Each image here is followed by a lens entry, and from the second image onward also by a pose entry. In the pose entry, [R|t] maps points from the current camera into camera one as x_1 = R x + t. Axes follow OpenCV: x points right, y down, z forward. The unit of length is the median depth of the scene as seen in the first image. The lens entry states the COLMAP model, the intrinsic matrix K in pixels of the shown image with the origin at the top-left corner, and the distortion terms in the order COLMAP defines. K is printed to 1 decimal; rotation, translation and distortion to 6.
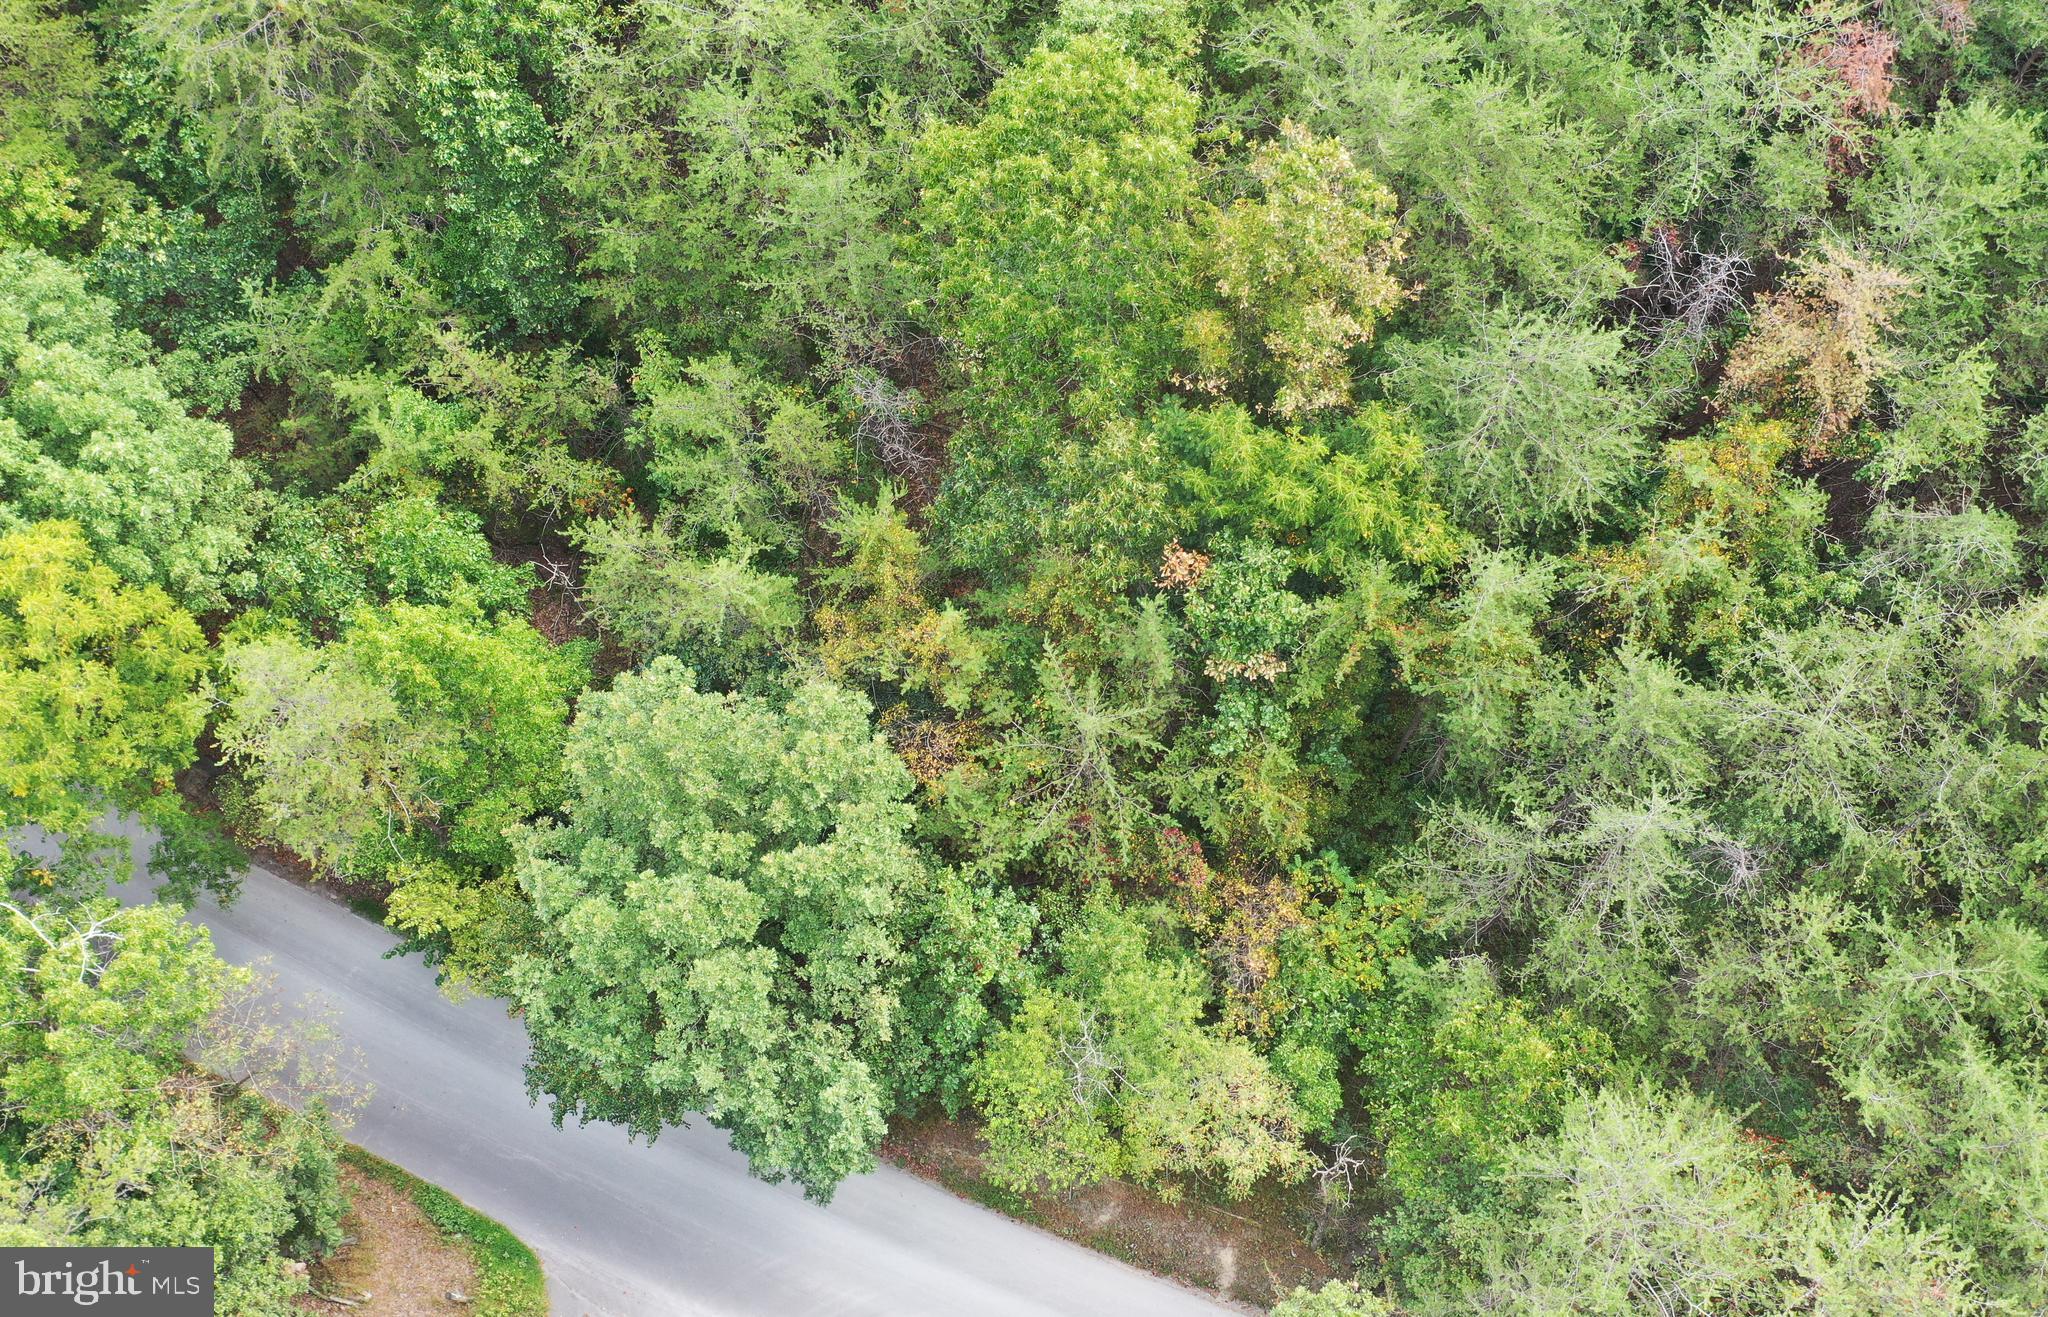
lens RADIAL K [[2065.9, 0, 1023.0], [0, 2065.9, 661.0], [0, 0, 1]] dist [-0.003875, 0.000000]
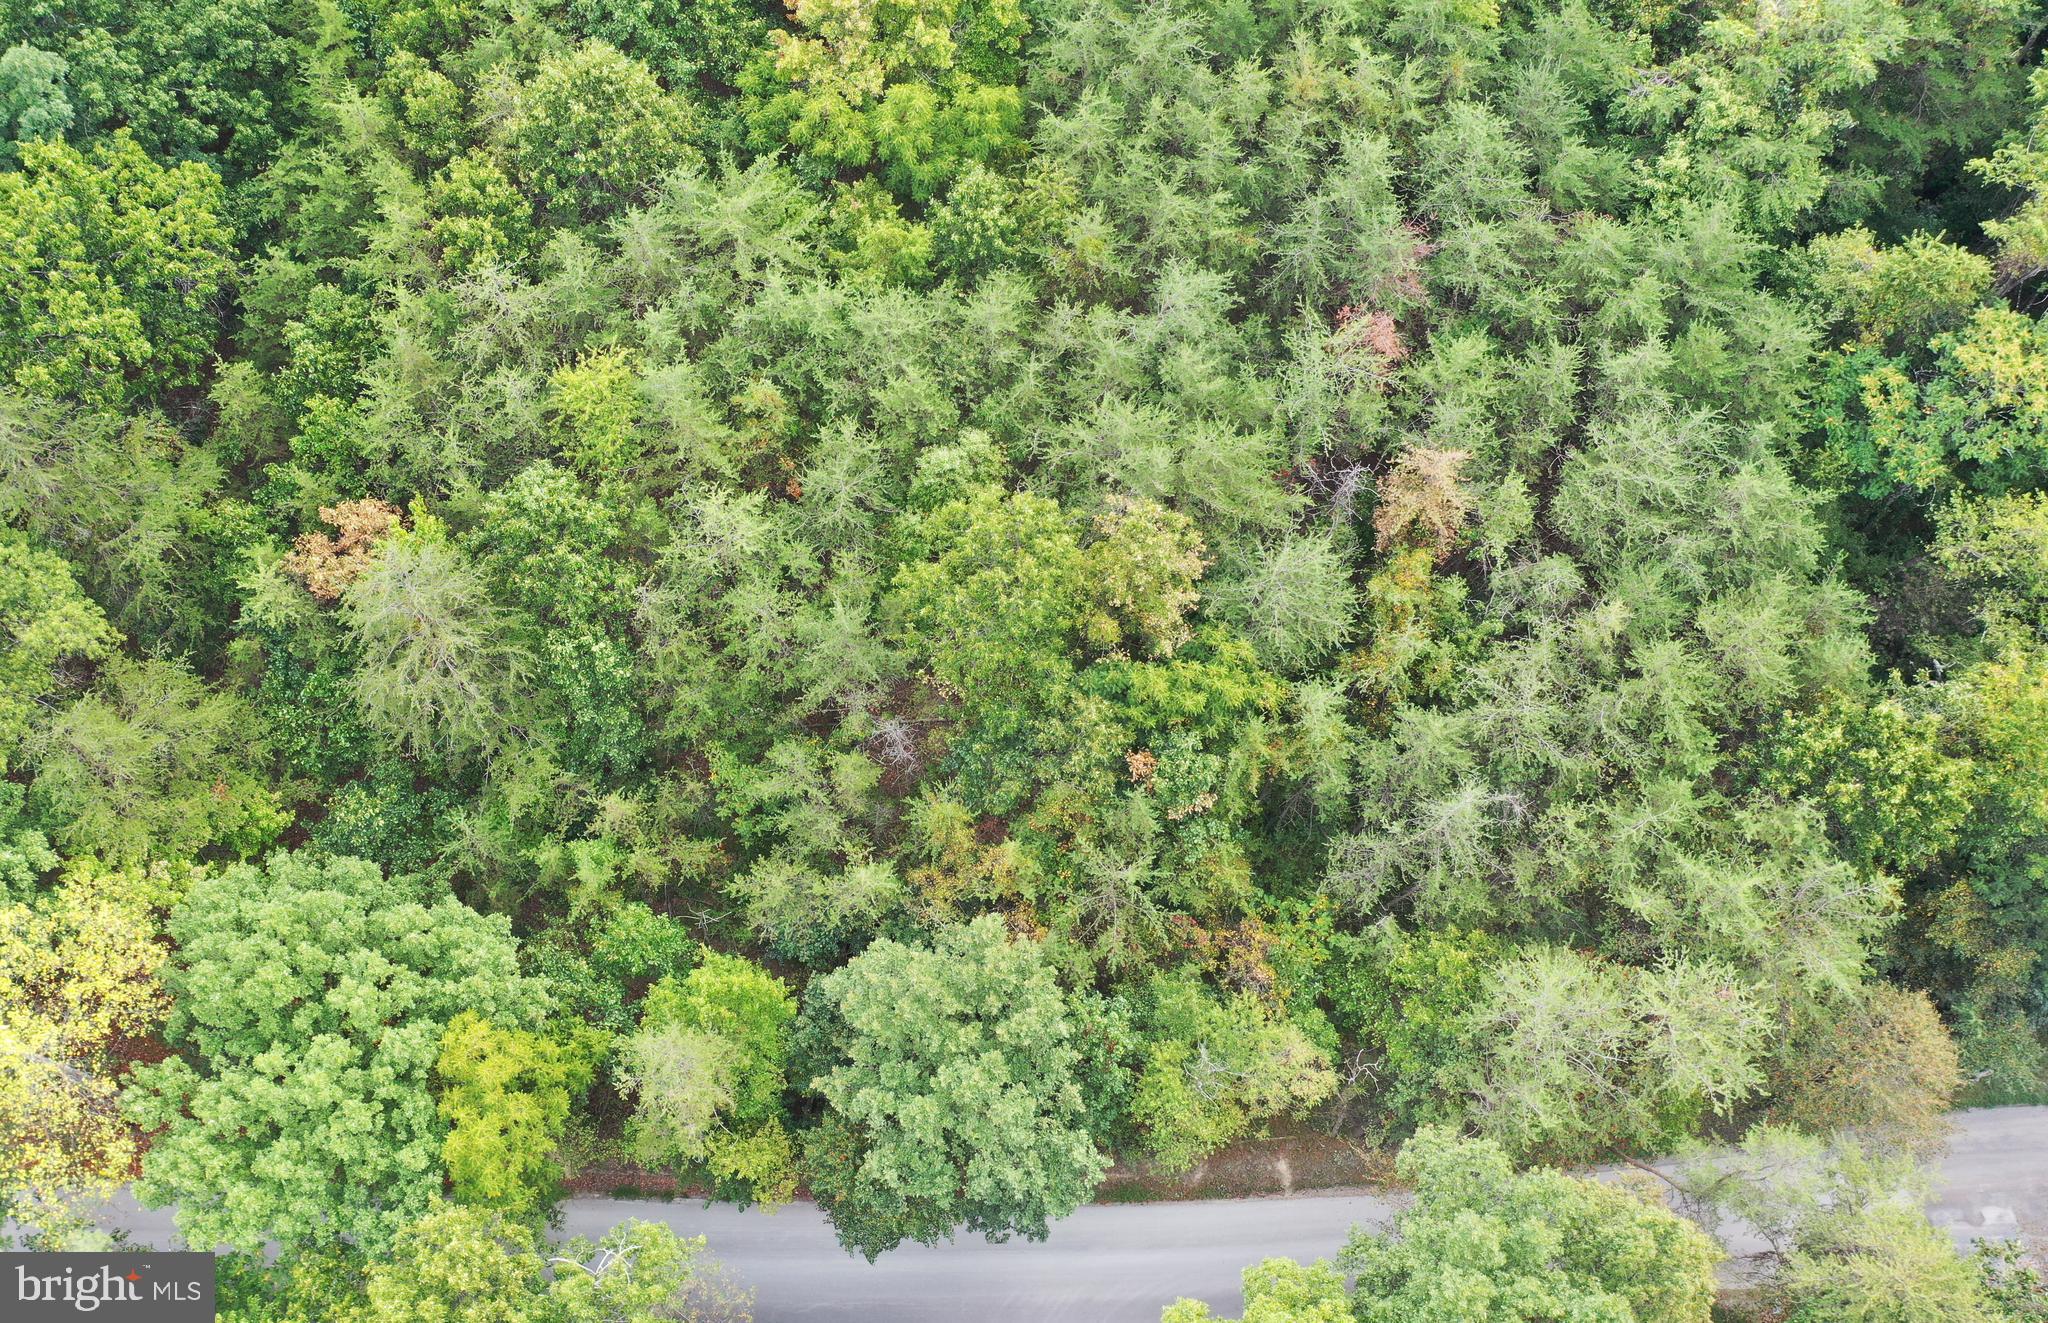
lens RADIAL K [[1655.7, 0, 1023.4], [0, 1655.7, 658.7], [0, 0, 1]] dist [0.010805, 0.002475]
pose [[0.914177, -0.363514, 0.179270, -0.209235], [0.376130, 0.925657, -0.041058, -0.102833], [-0.151017, 0.104963, 0.982943, -0.272706]]
